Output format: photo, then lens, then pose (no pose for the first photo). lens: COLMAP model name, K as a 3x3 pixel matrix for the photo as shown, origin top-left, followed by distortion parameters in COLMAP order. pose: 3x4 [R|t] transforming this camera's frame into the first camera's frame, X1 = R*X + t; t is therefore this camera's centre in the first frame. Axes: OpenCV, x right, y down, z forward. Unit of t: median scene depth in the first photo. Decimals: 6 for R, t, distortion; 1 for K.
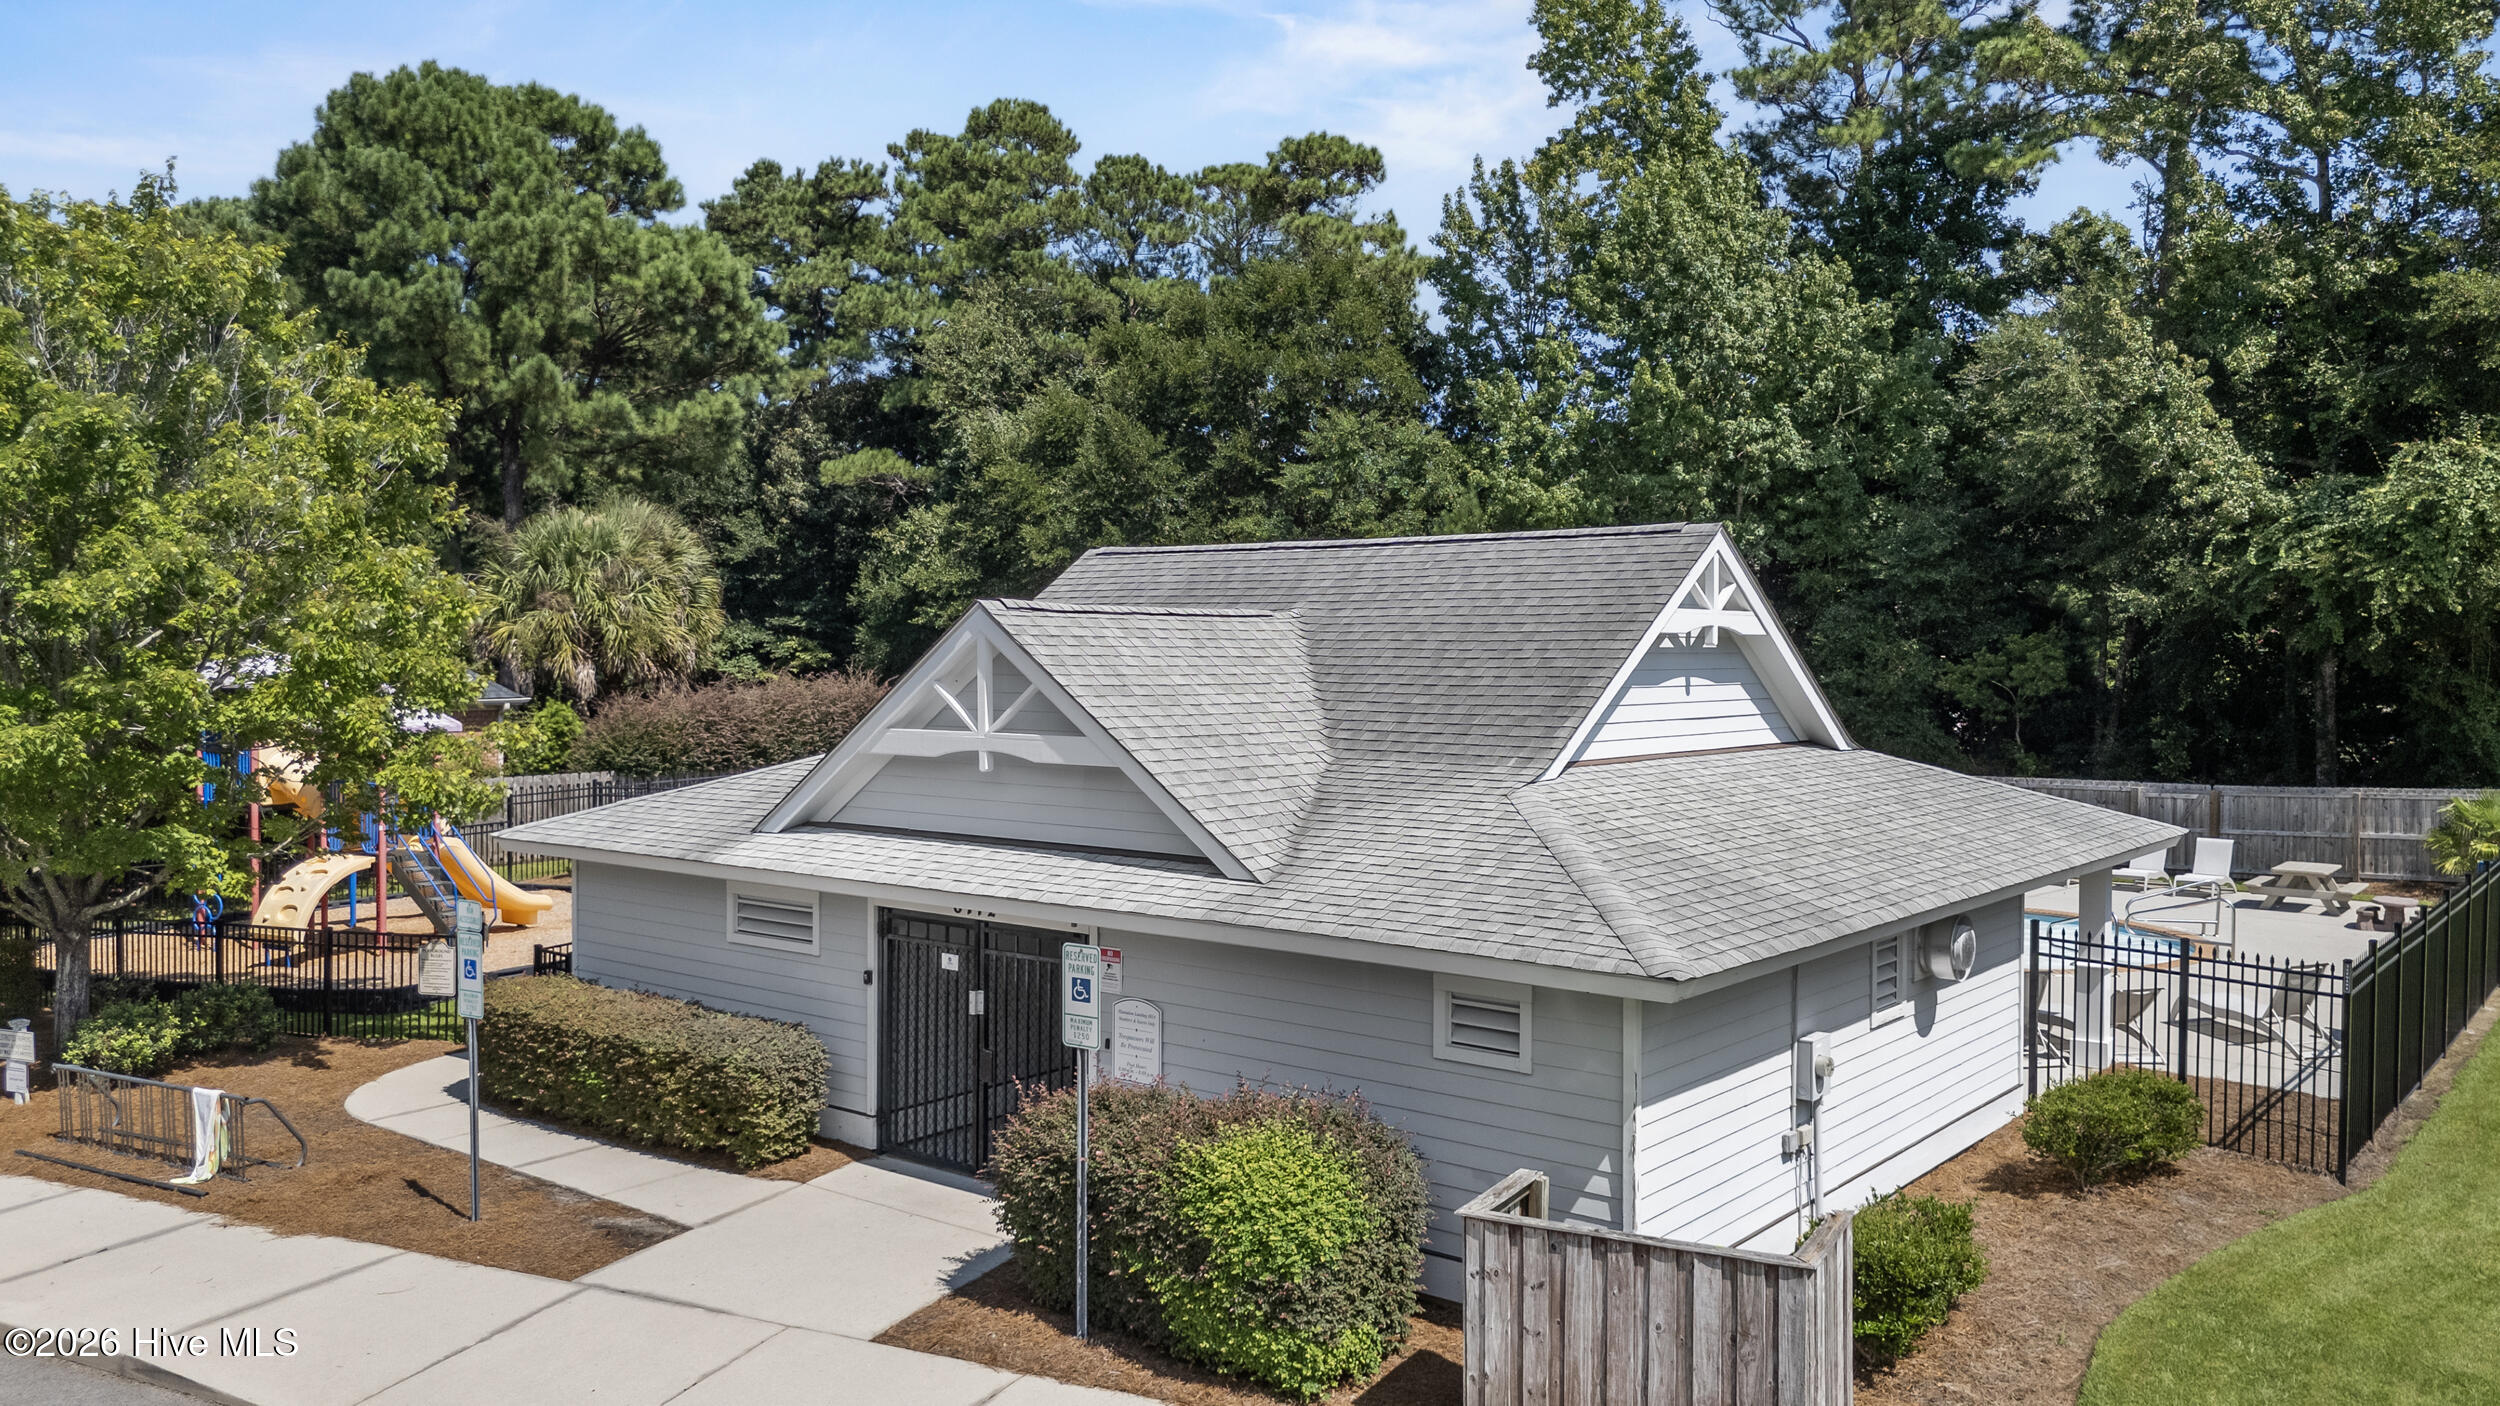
lens RADIAL K [[1916.0, 0, 1250.0], [0, 1916.0, 703.0], [0, 0, 1]] dist [0.003535, -0.000631]
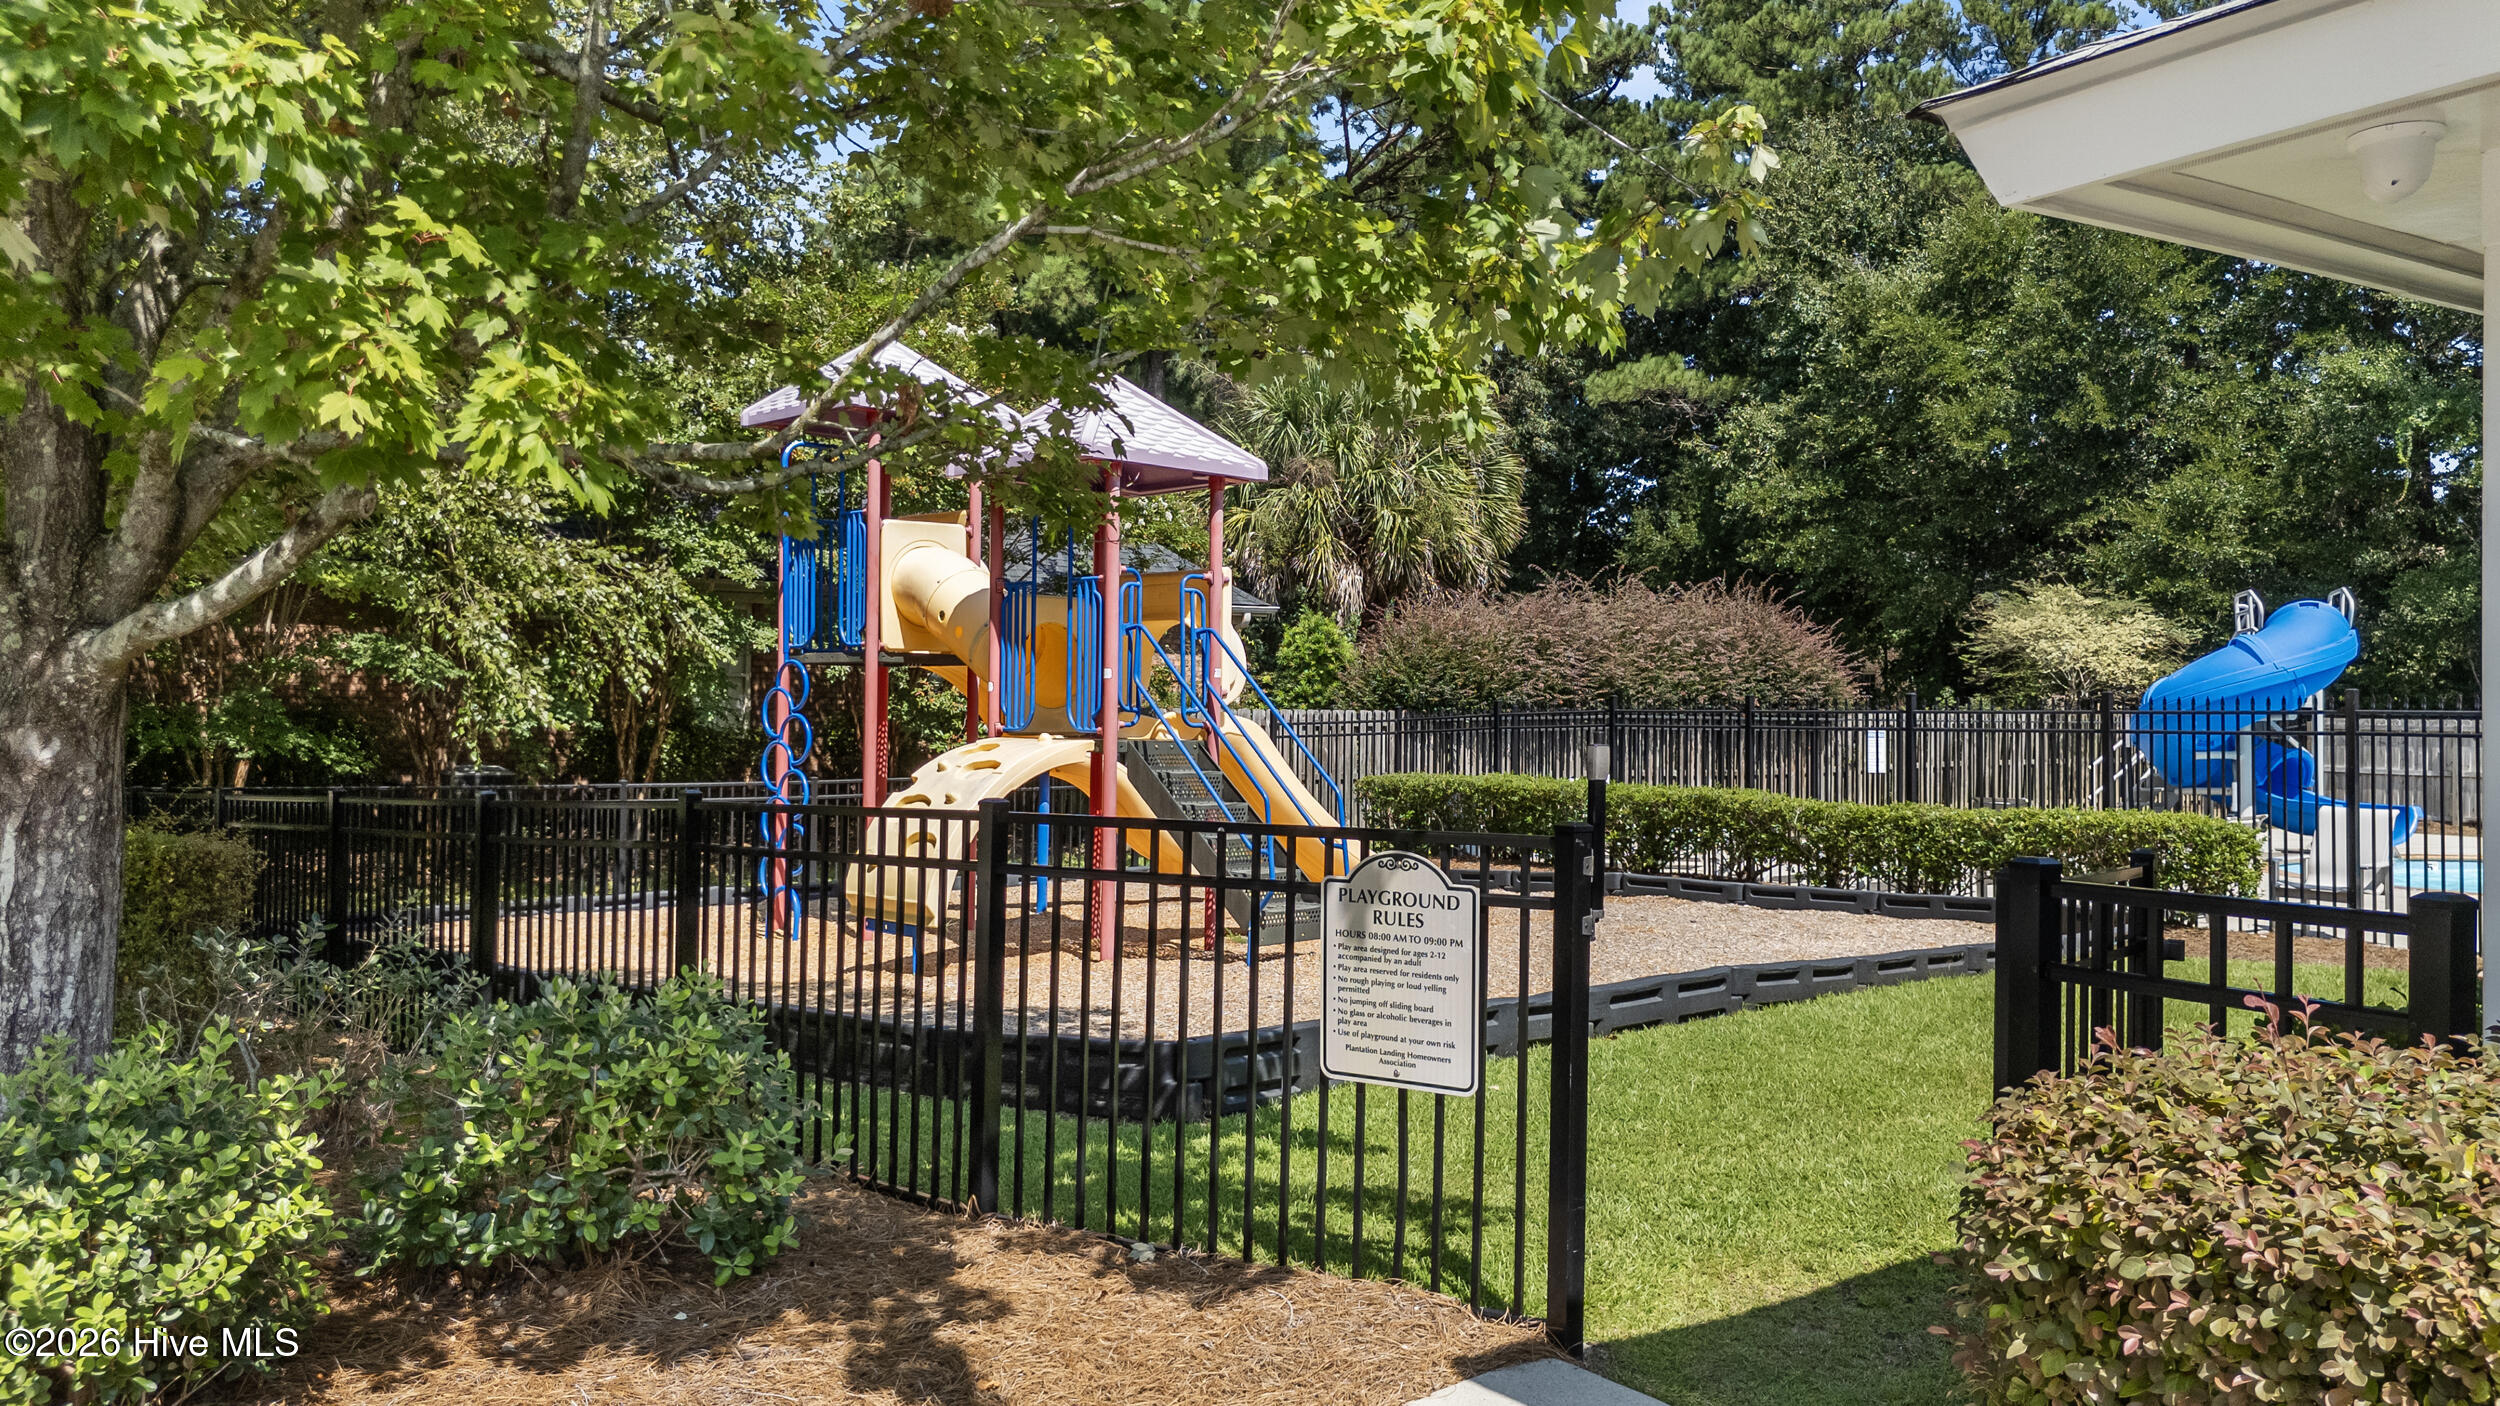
lens RADIAL K [[1715.8, 0, 1193.2], [0, 1715.8, 710.7], [0, 0, 1]] dist [0.023008, -0.000023]
pose [[0.943044, -0.002324, -0.332661, -0.198098], [-0.013949, 0.998820, -0.046520, 0.060517], [0.332376, 0.048511, 0.941898, 0.413132]]
